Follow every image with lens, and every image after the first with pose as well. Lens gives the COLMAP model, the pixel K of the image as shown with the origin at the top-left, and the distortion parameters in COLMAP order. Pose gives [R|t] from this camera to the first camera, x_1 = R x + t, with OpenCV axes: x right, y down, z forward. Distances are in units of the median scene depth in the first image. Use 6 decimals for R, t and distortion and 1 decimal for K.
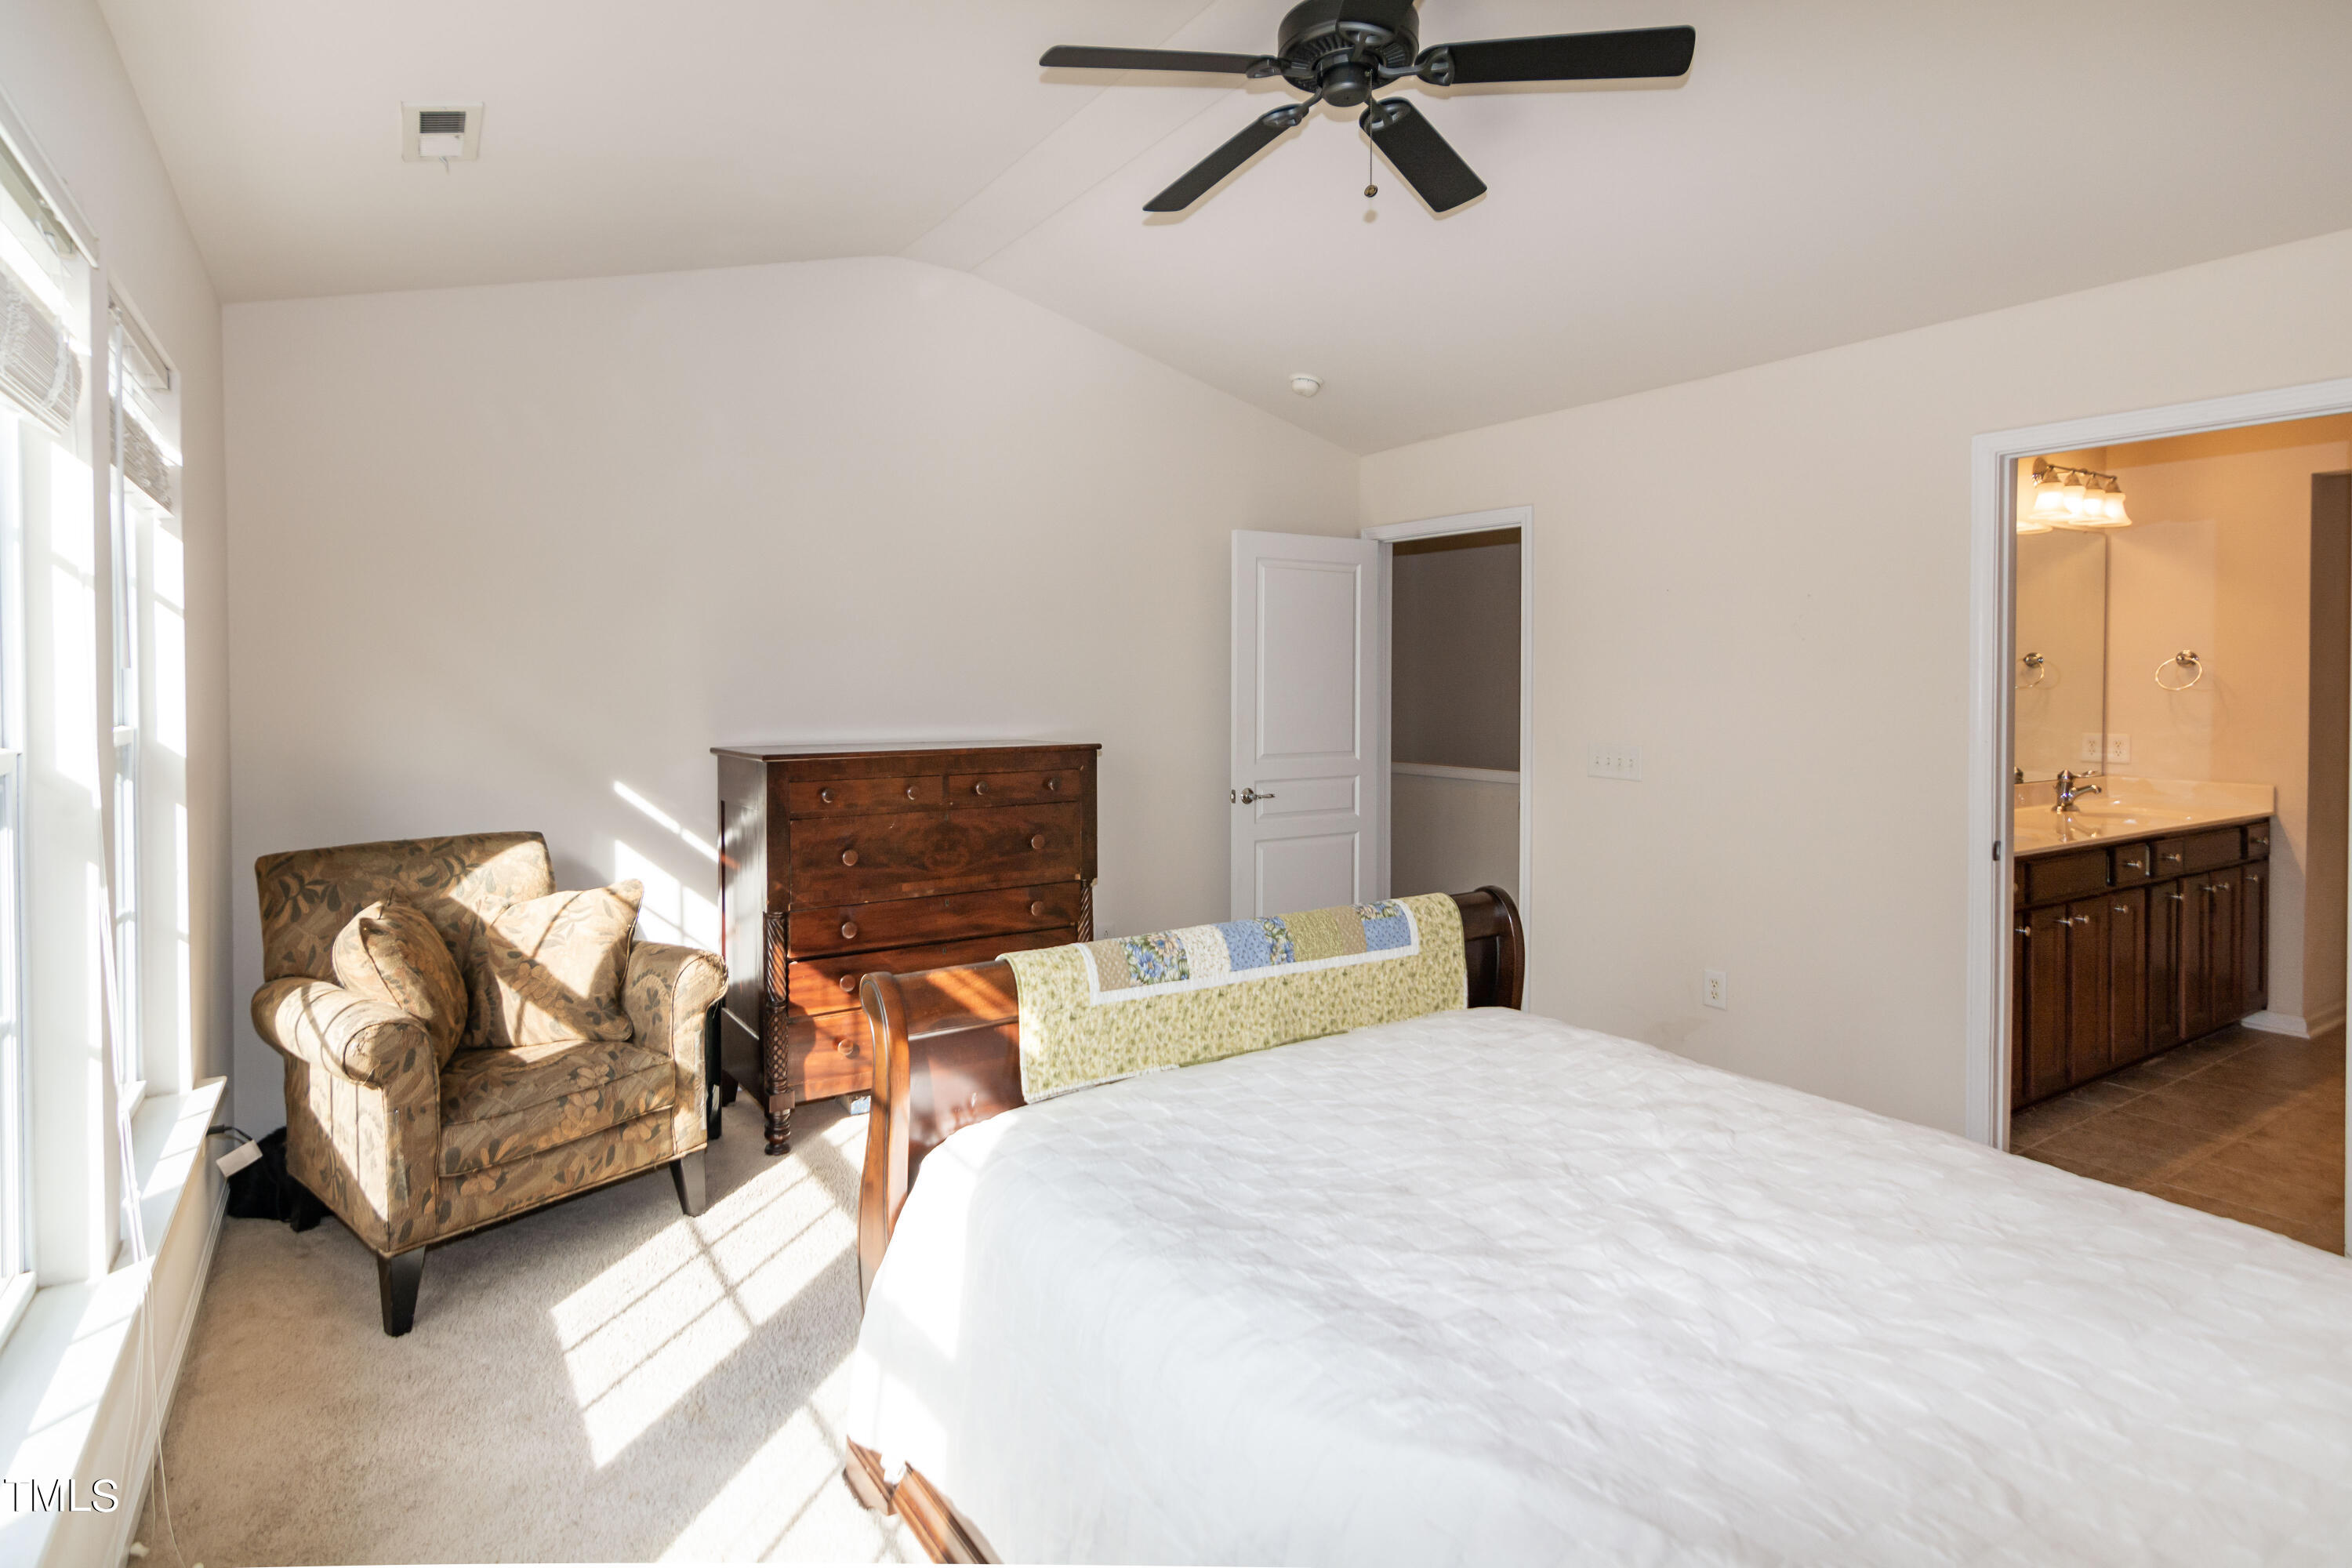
lens RADIAL K [[1173.4, 0, 1161.0], [0, 1173.4, 704.1], [0, 0, 1]] dist [0.001108, 0.000698]
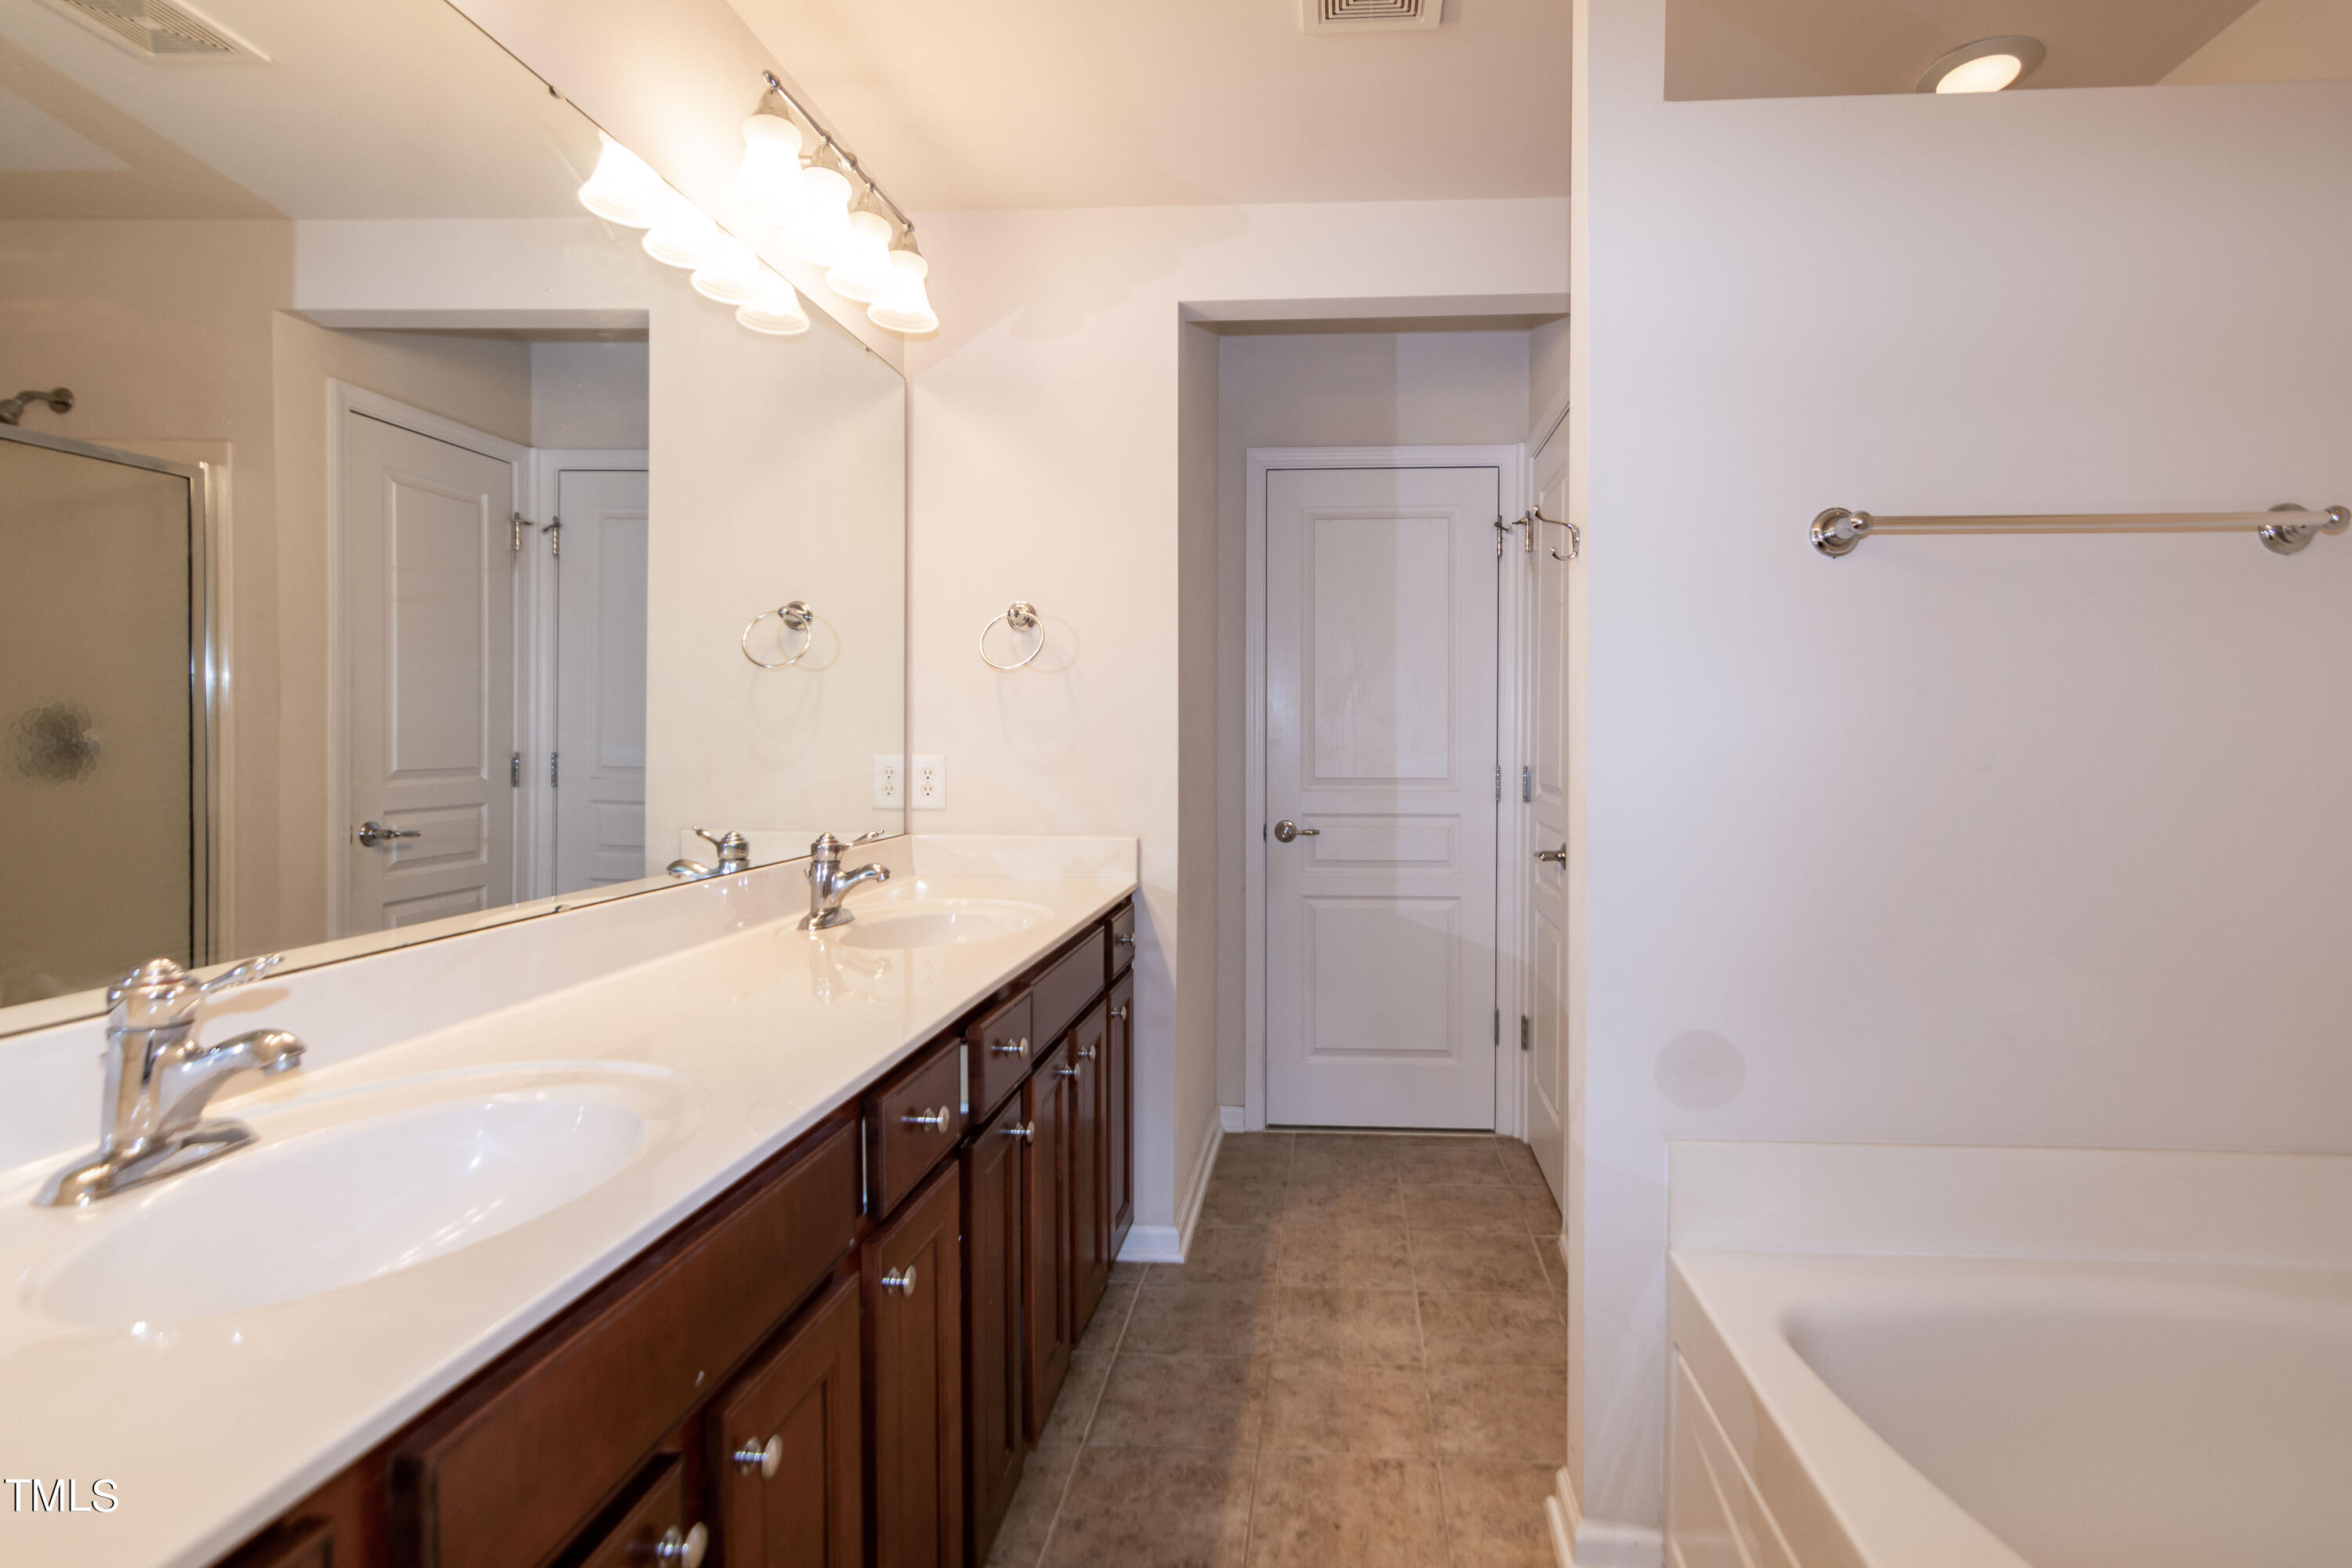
lens RADIAL K [[1146.2, 0, 1179.1], [0, 1146.2, 735.2], [0, 0, 1]] dist [-0.000206, 0.000554]
pose [[0.641915, 0.001310, 0.766775, 0.555743], [0.010407, 0.999892, -0.010421, 0.026338], [-0.766705, 0.014669, 0.641831, 0.655292]]
